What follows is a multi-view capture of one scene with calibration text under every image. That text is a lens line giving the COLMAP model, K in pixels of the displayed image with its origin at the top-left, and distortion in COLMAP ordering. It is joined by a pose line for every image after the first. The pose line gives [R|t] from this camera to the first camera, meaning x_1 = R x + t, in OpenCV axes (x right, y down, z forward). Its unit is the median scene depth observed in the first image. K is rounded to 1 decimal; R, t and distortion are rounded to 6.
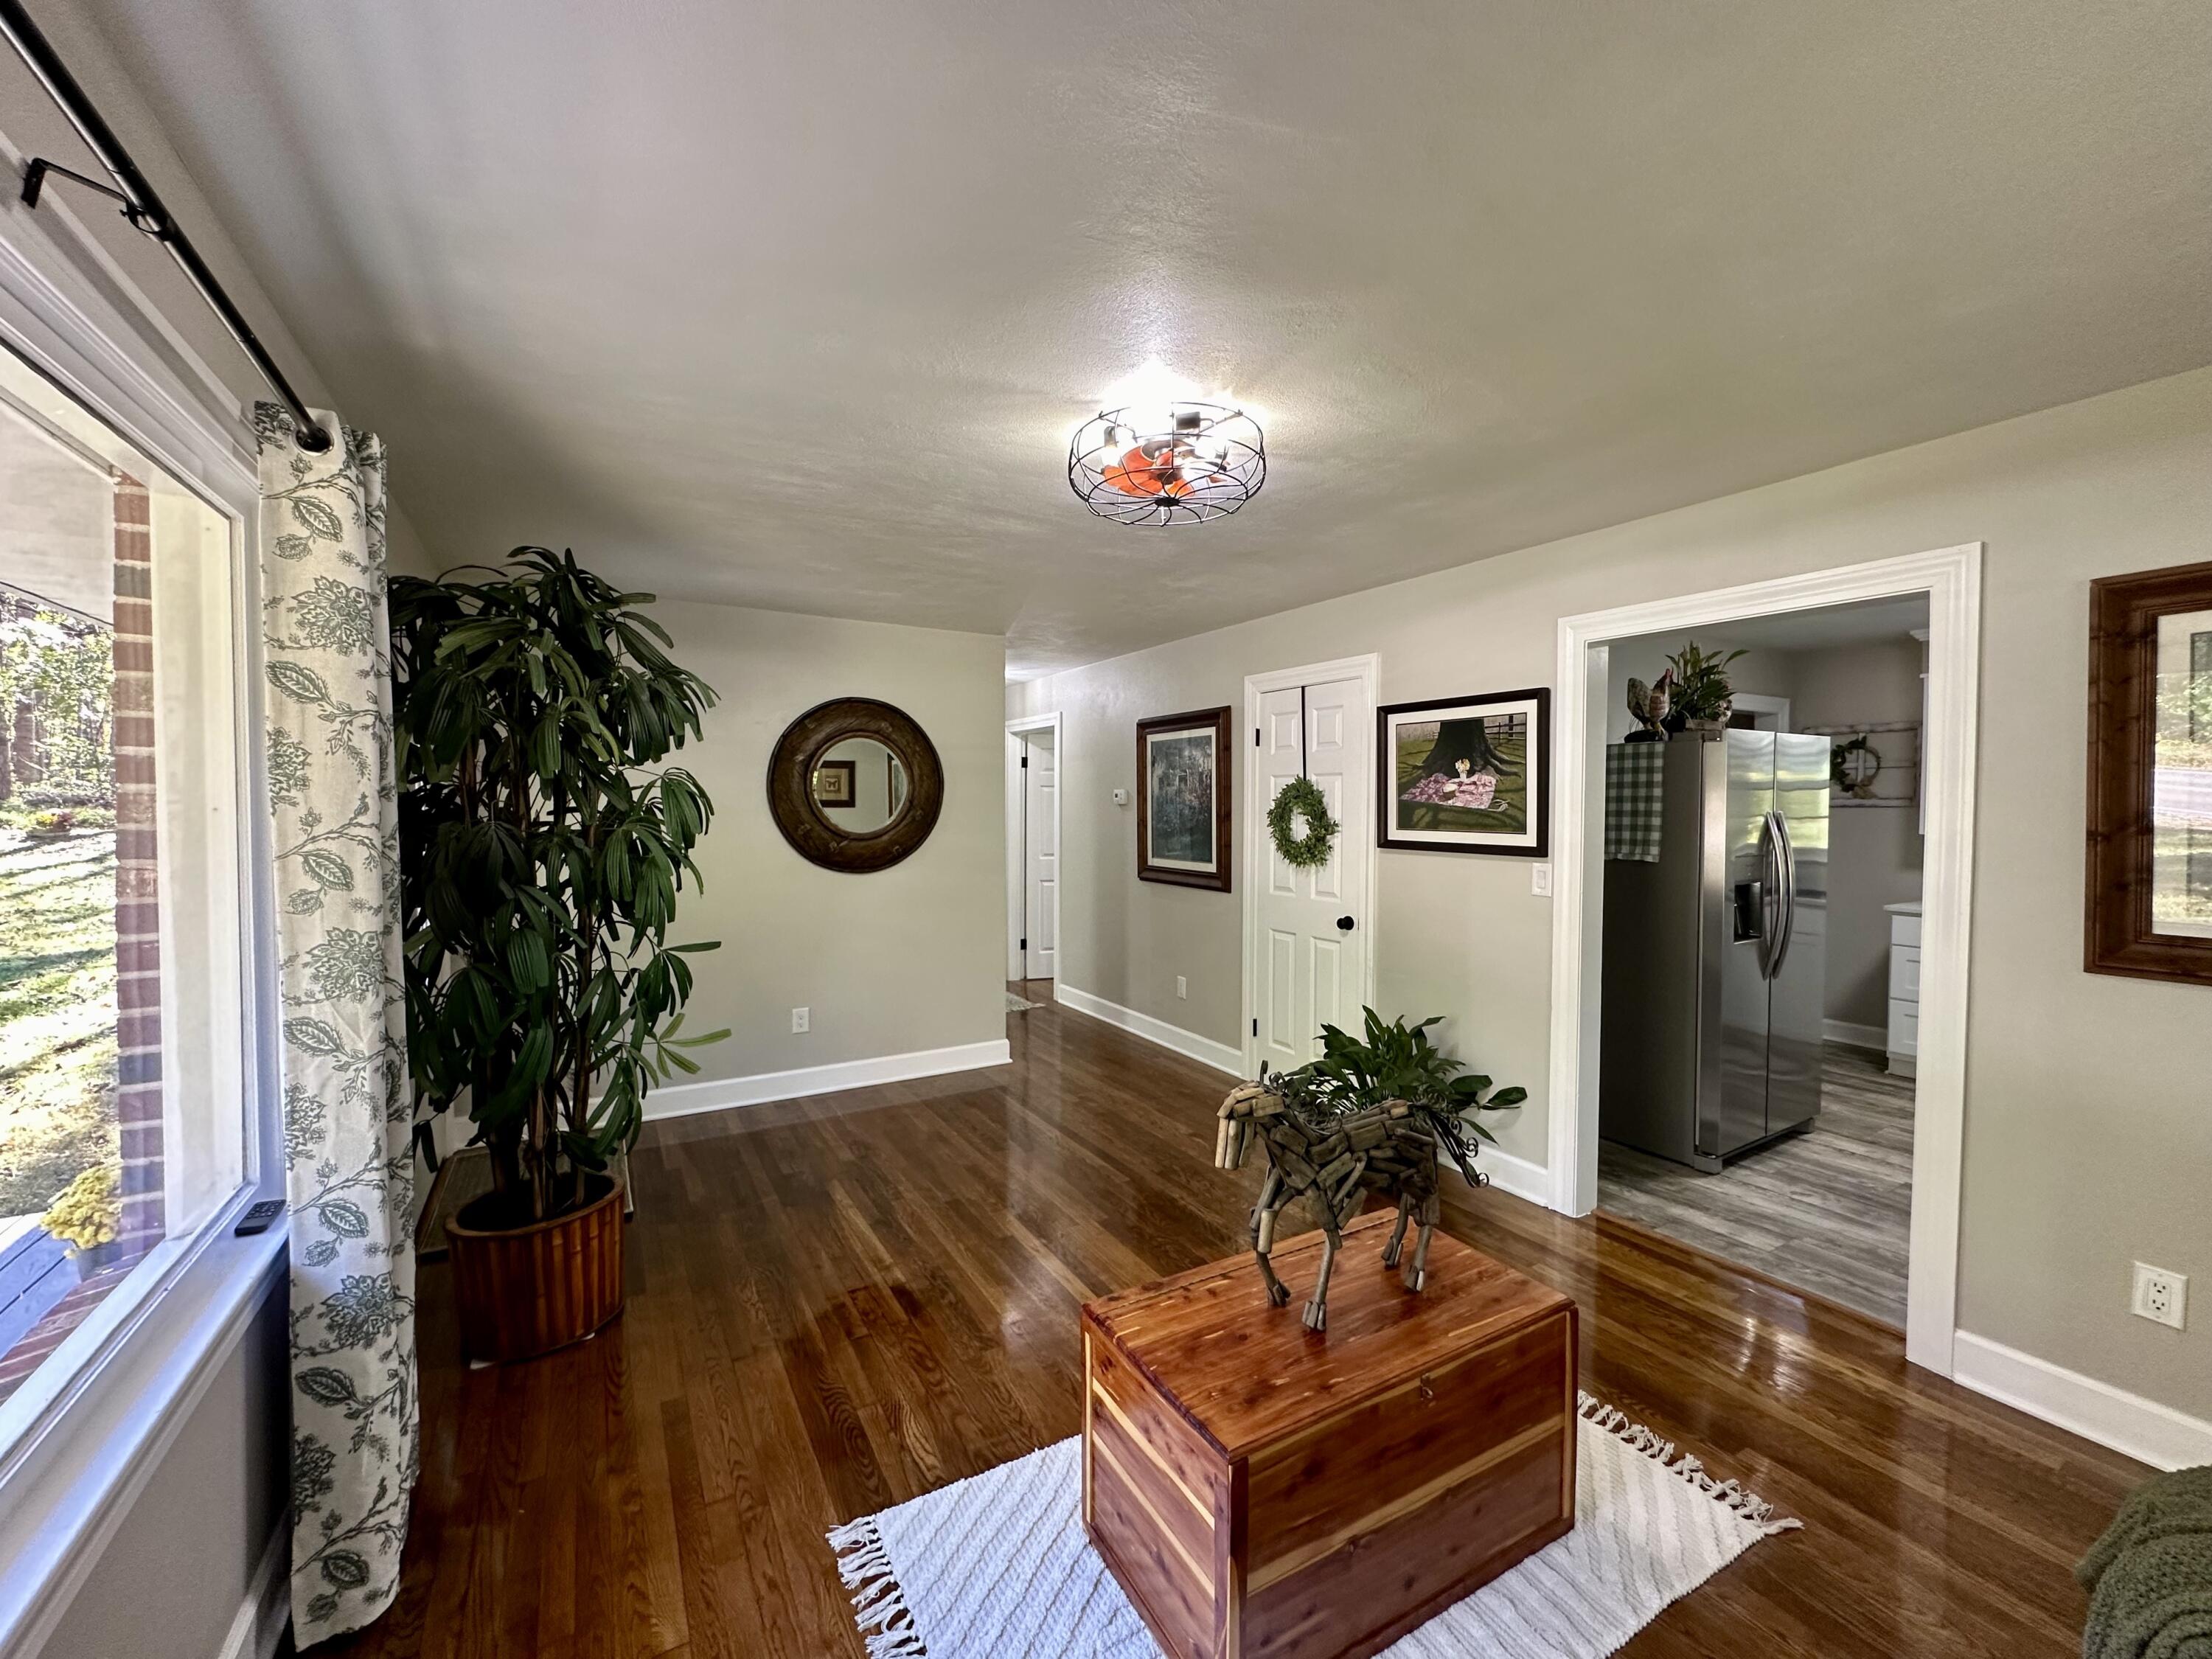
lens RADIAL K [[887.0, 0, 1106.0], [0, 887.0, 829.5], [0, 0, 1]] dist [-0.000686, -0.000070]
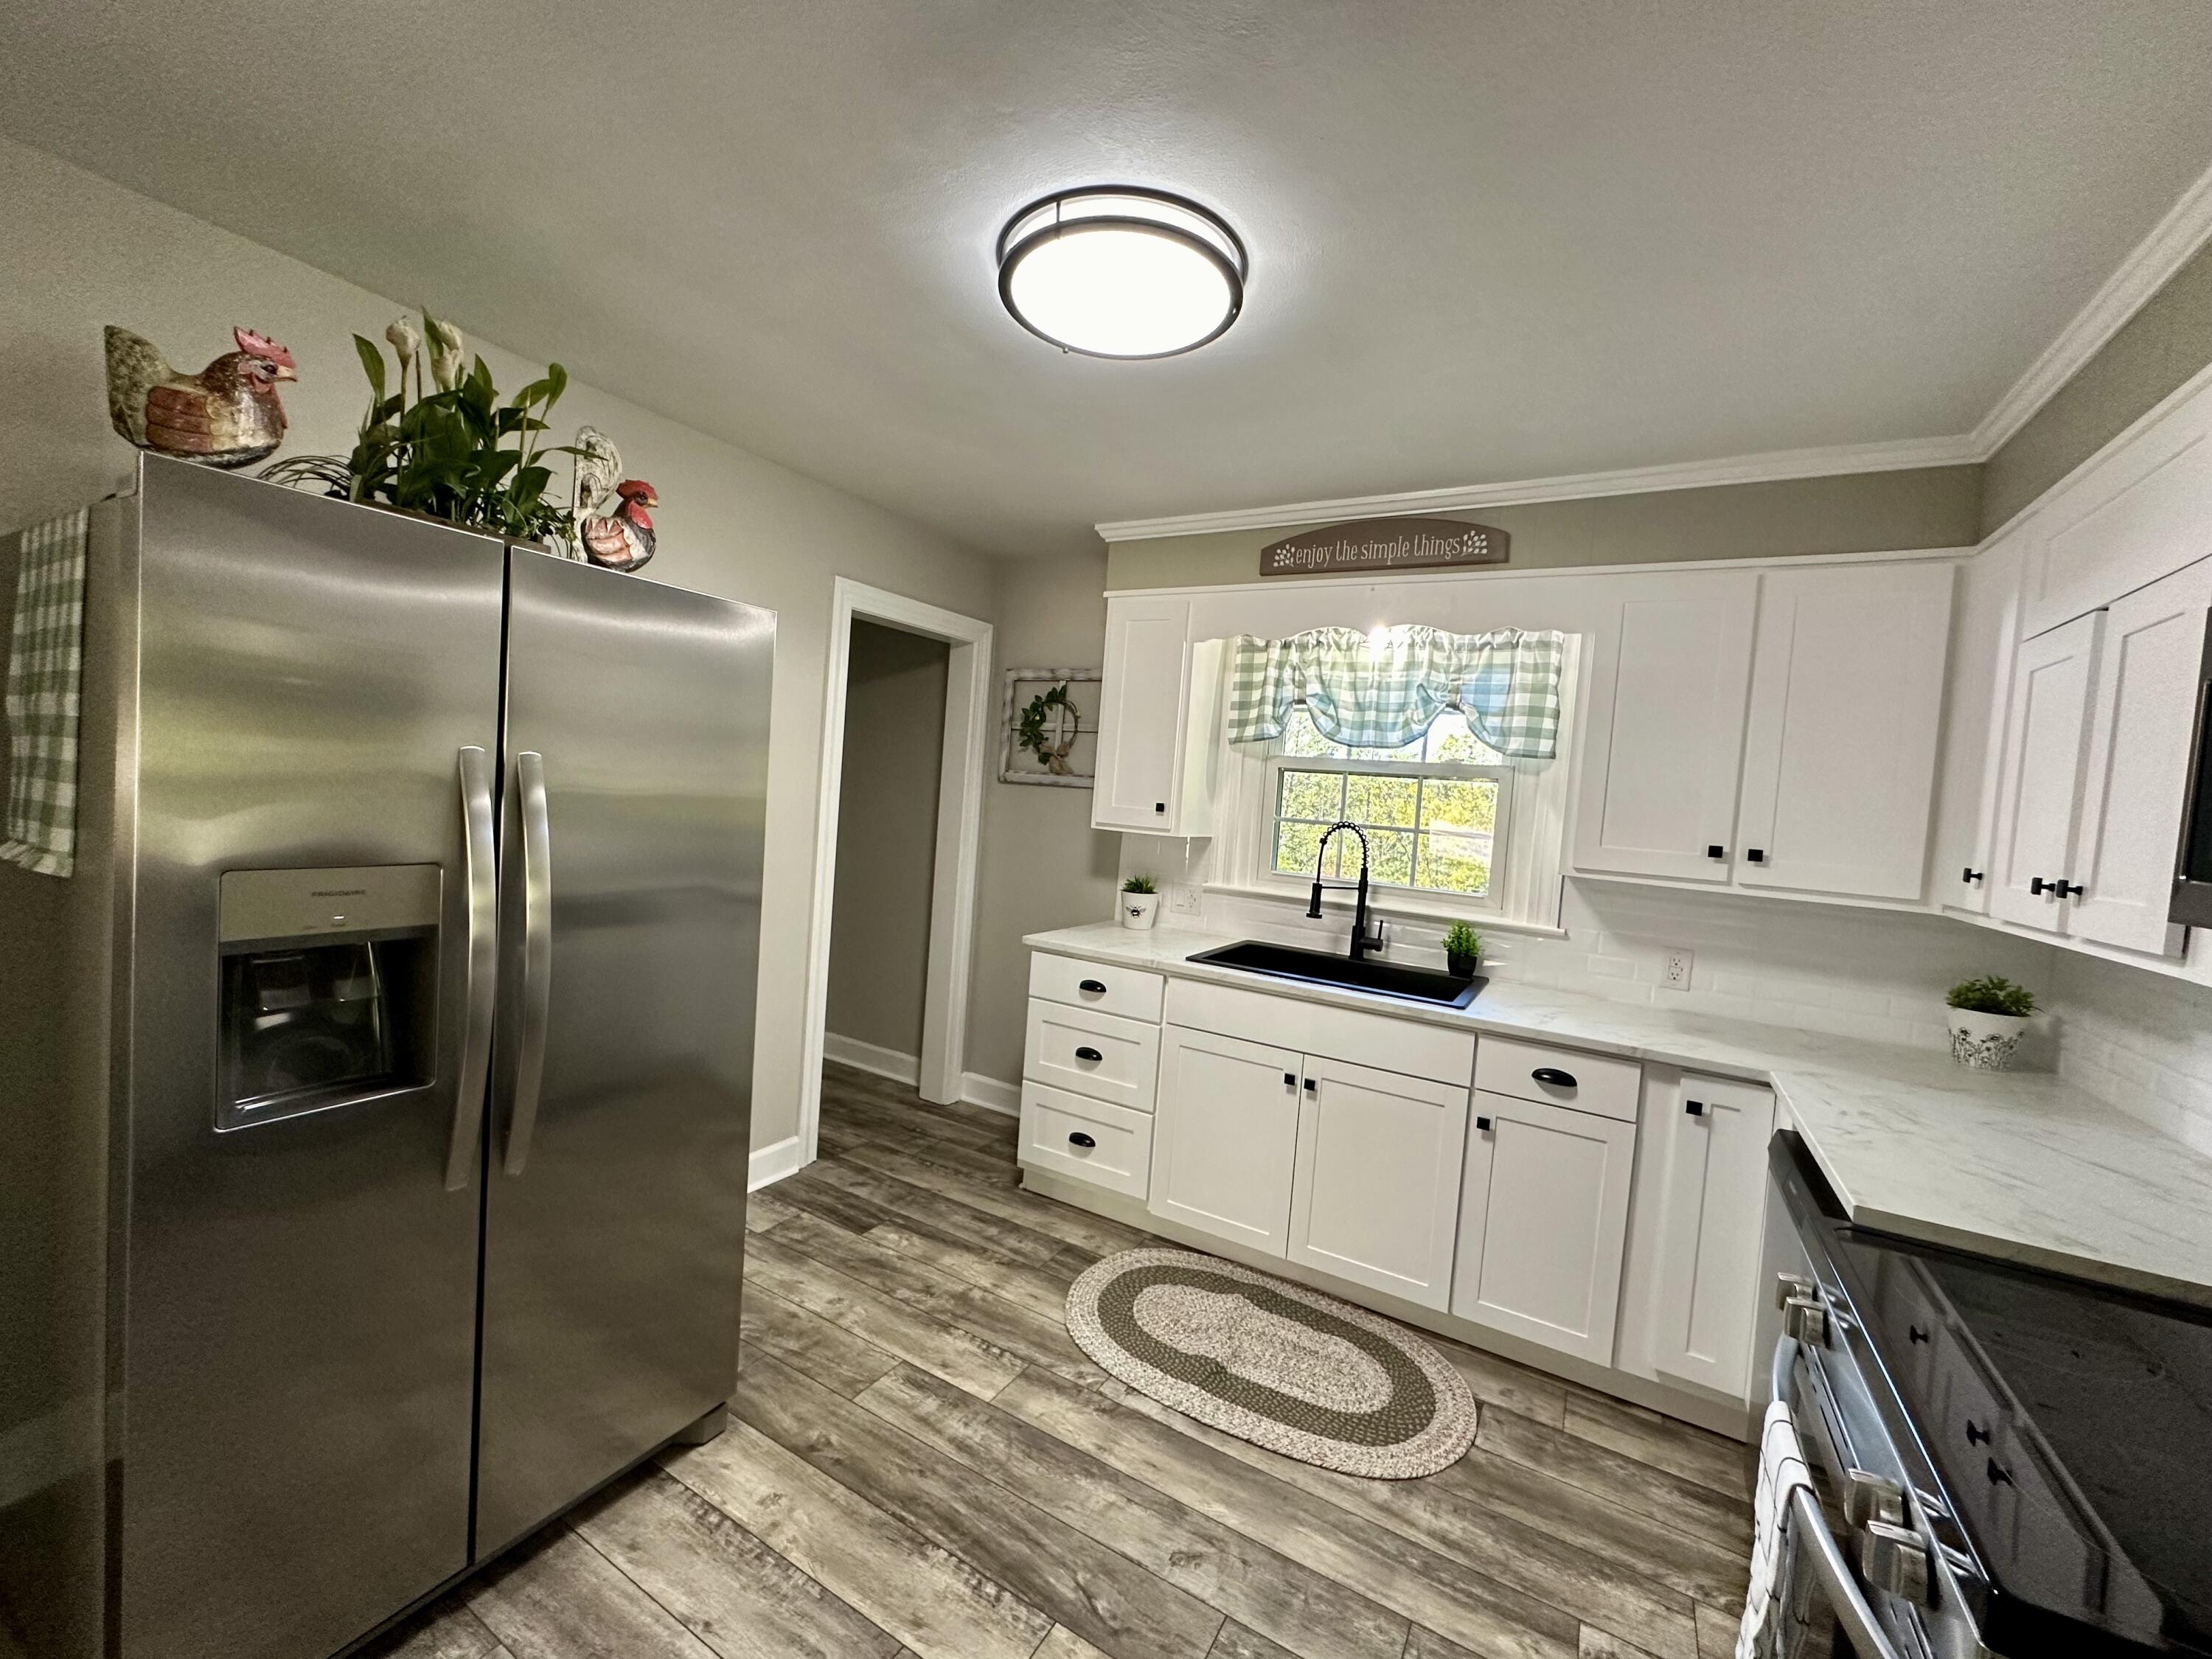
lens RADIAL K [[887.0, 0, 1106.0], [0, 887.0, 829.5], [0, 0, 1]] dist [-0.000686, -0.000070]
pose [[0.869934, 0.043872, 0.491214, 0.546997], [-0.060471, 0.998008, 0.017958, -0.006328], [-0.489448, -0.045327, 0.870854, 0.369717]]
